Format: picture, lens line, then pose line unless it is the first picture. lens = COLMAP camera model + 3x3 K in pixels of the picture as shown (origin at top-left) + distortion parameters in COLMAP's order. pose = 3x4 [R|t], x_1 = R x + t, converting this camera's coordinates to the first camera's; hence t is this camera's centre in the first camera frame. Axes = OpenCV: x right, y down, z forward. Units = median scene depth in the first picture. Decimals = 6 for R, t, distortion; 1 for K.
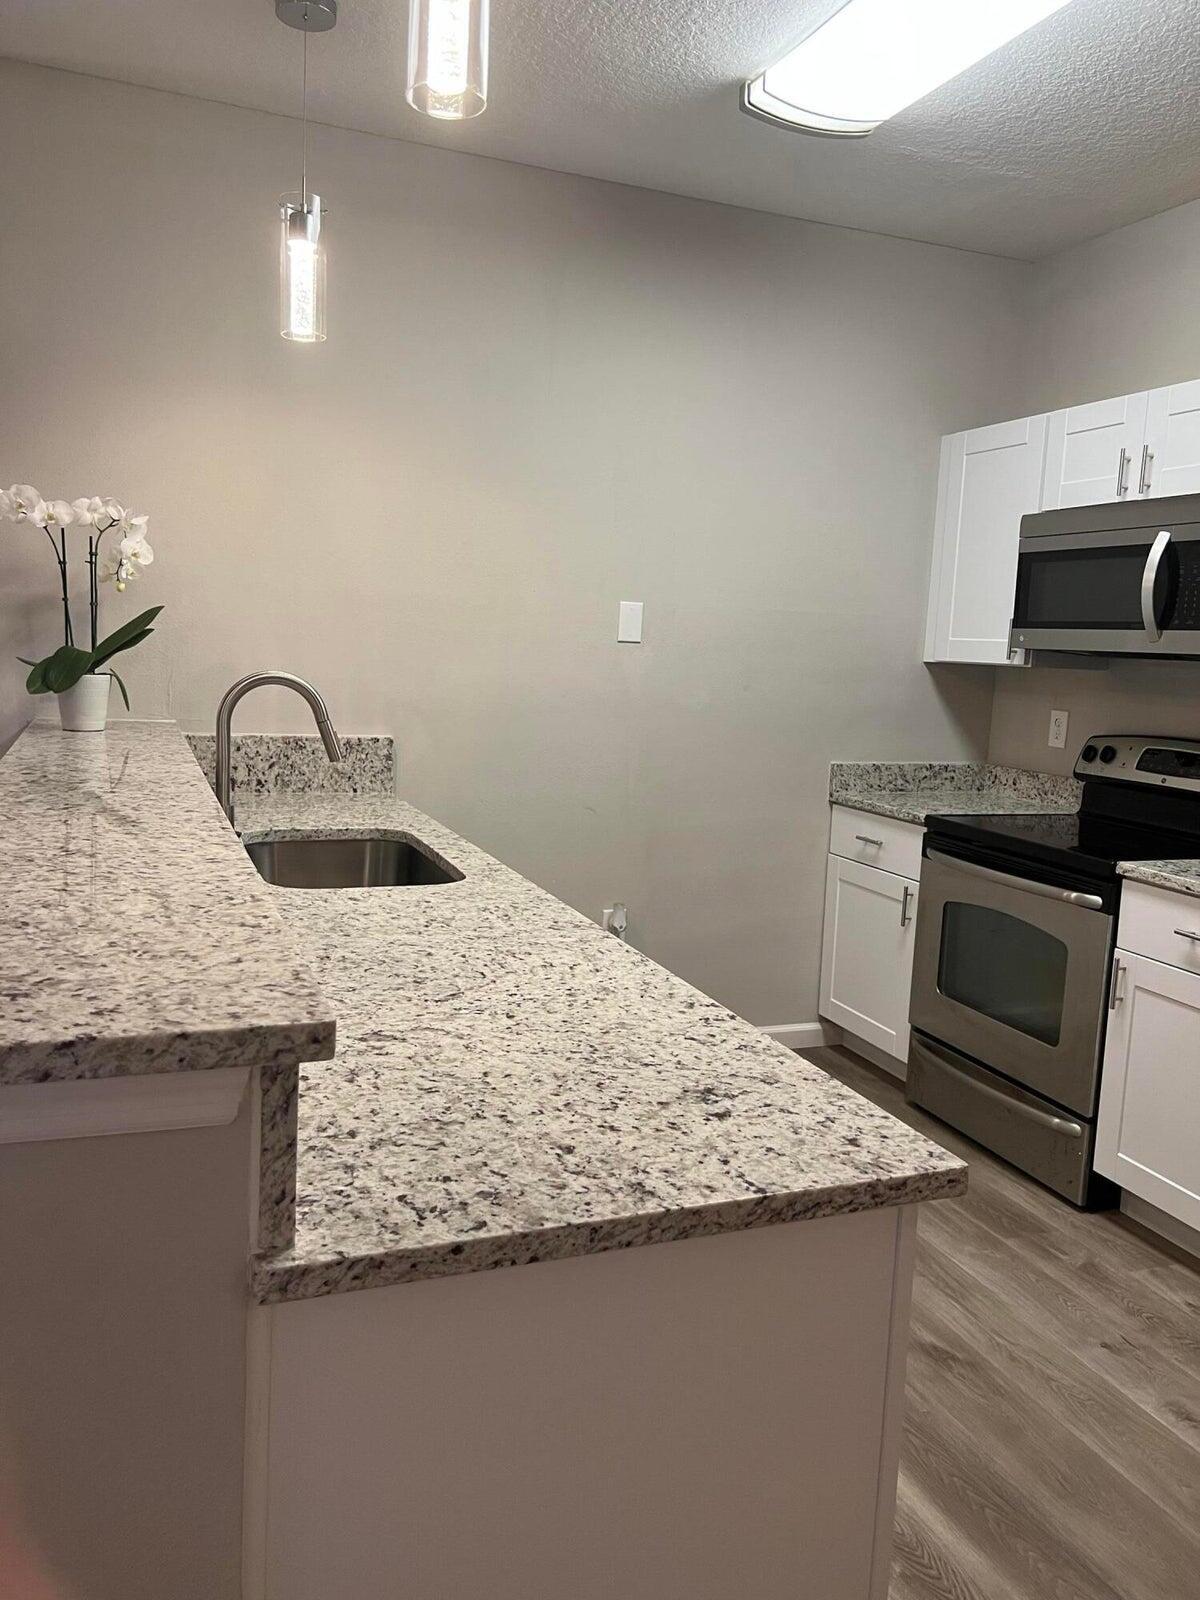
lens RADIAL K [[1192.7, 0, 622.6], [0, 1192.7, 793.4], [0, 0, 1]] dist [0.113275, -0.249278]
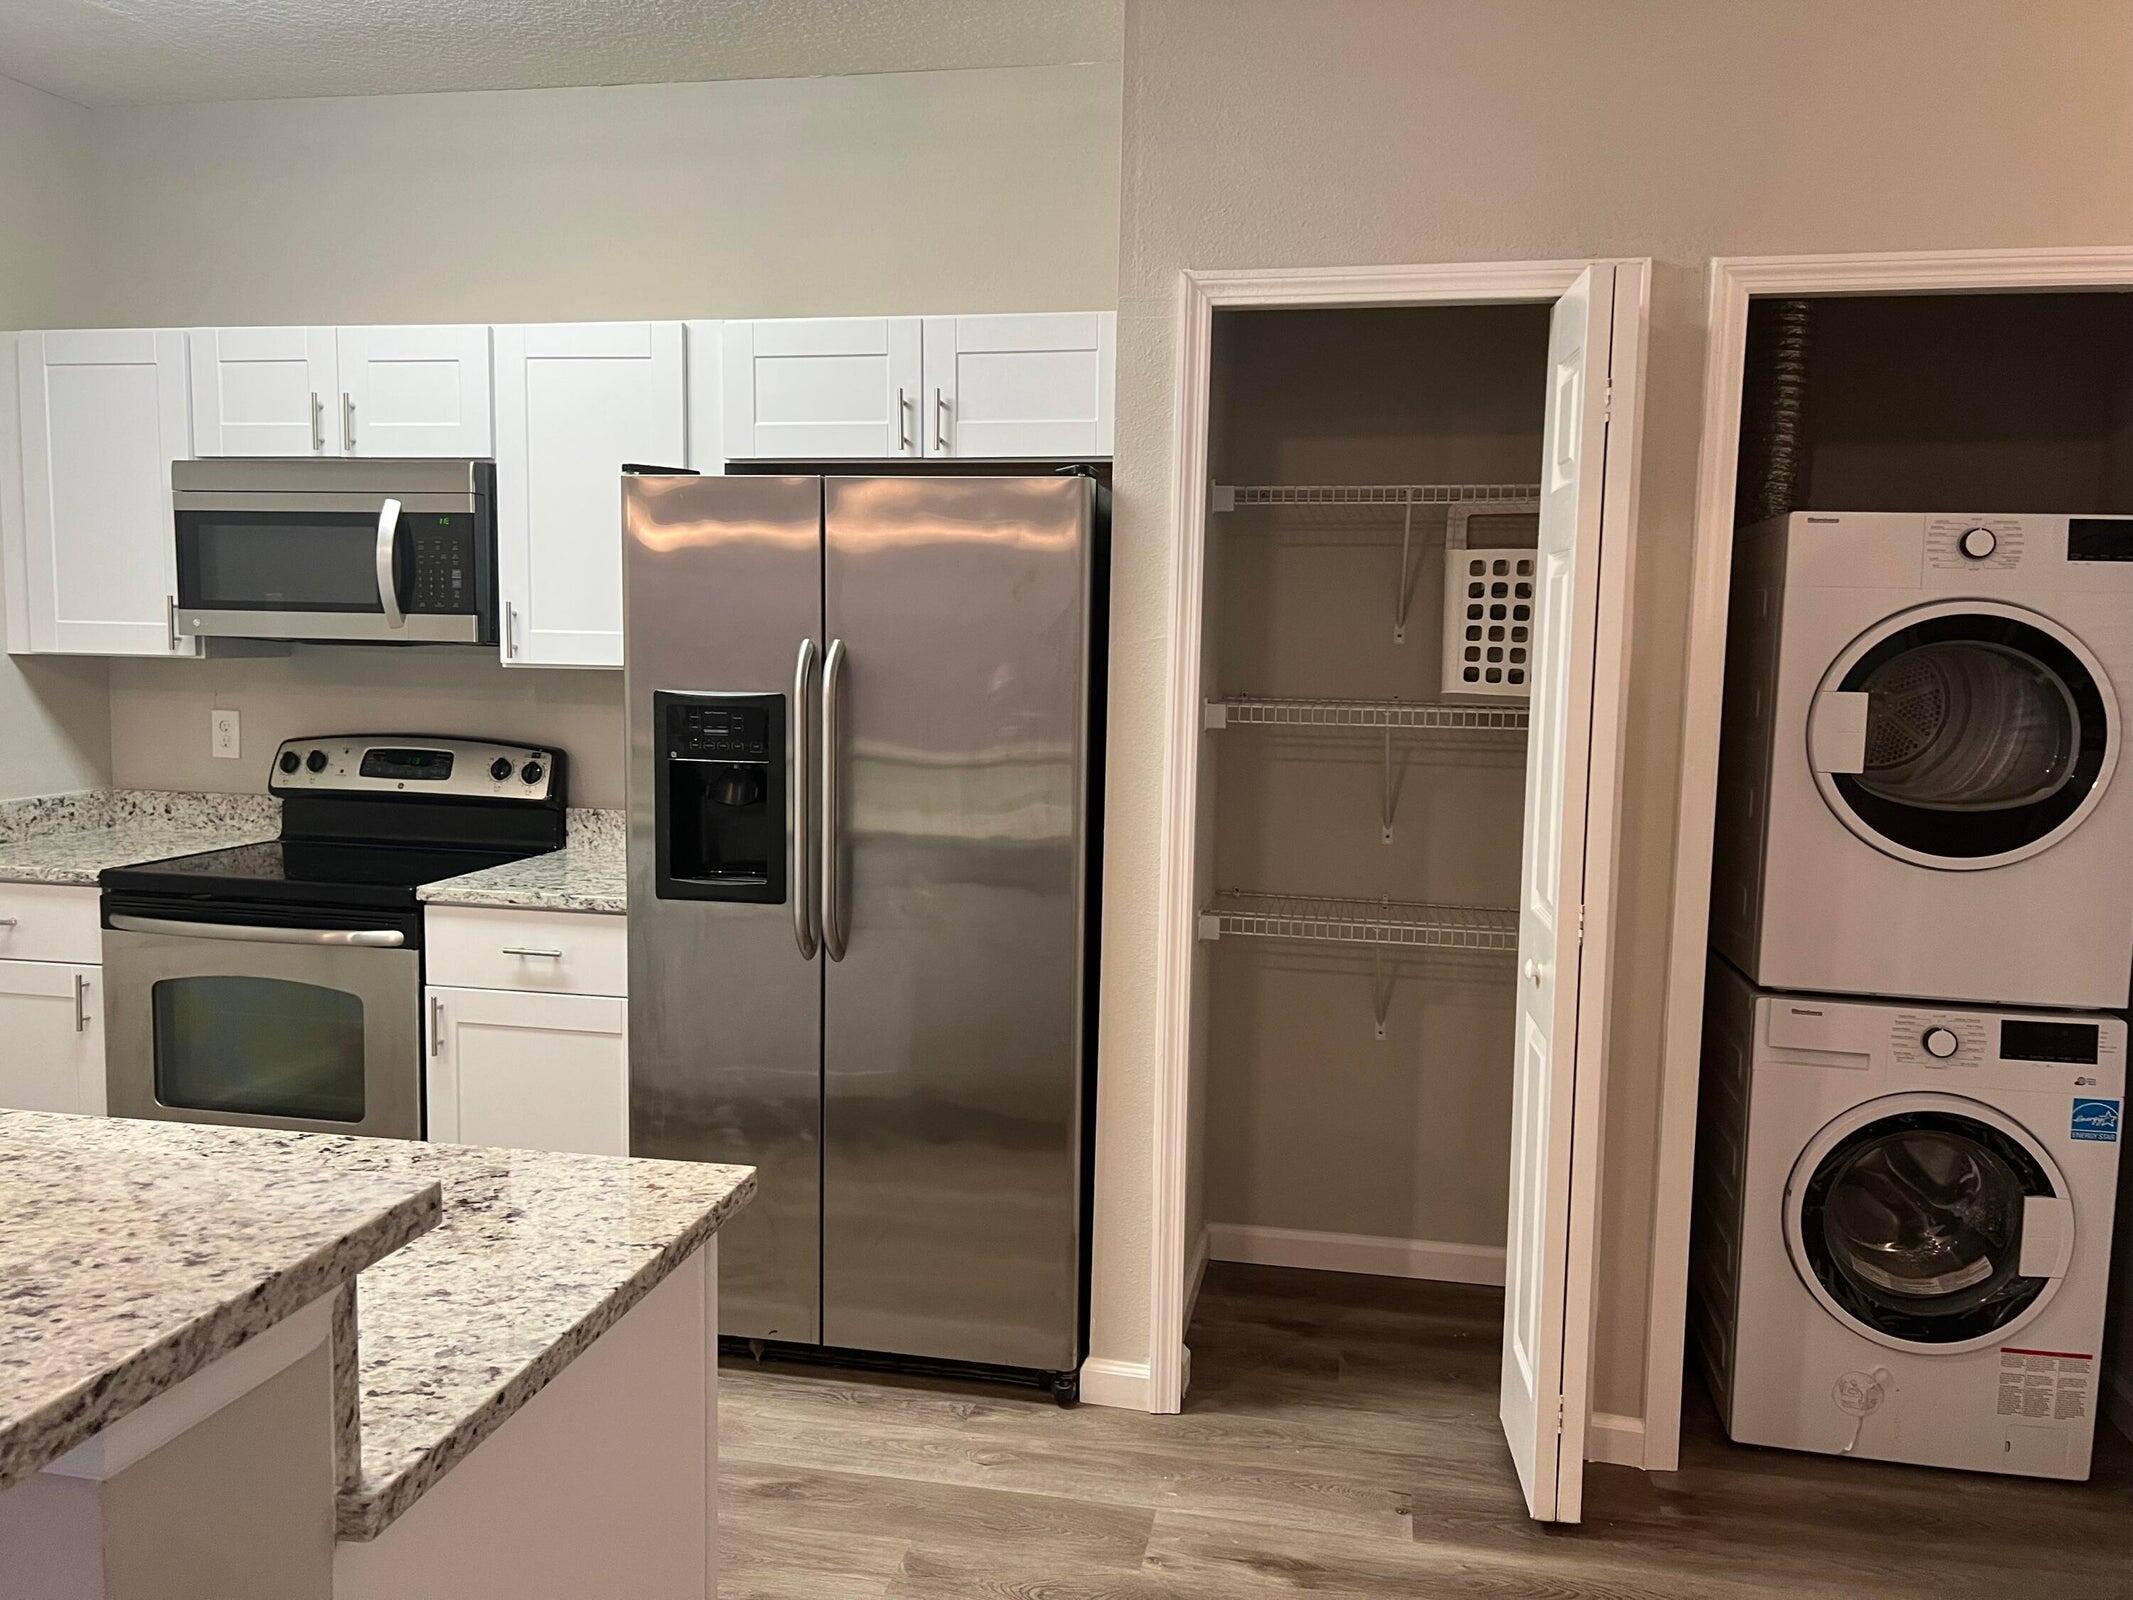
lens RADIAL K [[1619.9, 0, 1073.7], [0, 1619.9, 796.8], [0, 0, 1]] dist [0.051076, -0.072079]
pose [[0.527891, -0.122908, 0.840372, -0.309443], [0.110598, 0.990996, 0.075463, -0.042578], [-0.842080, 0.053107, 0.536731, -0.022382]]
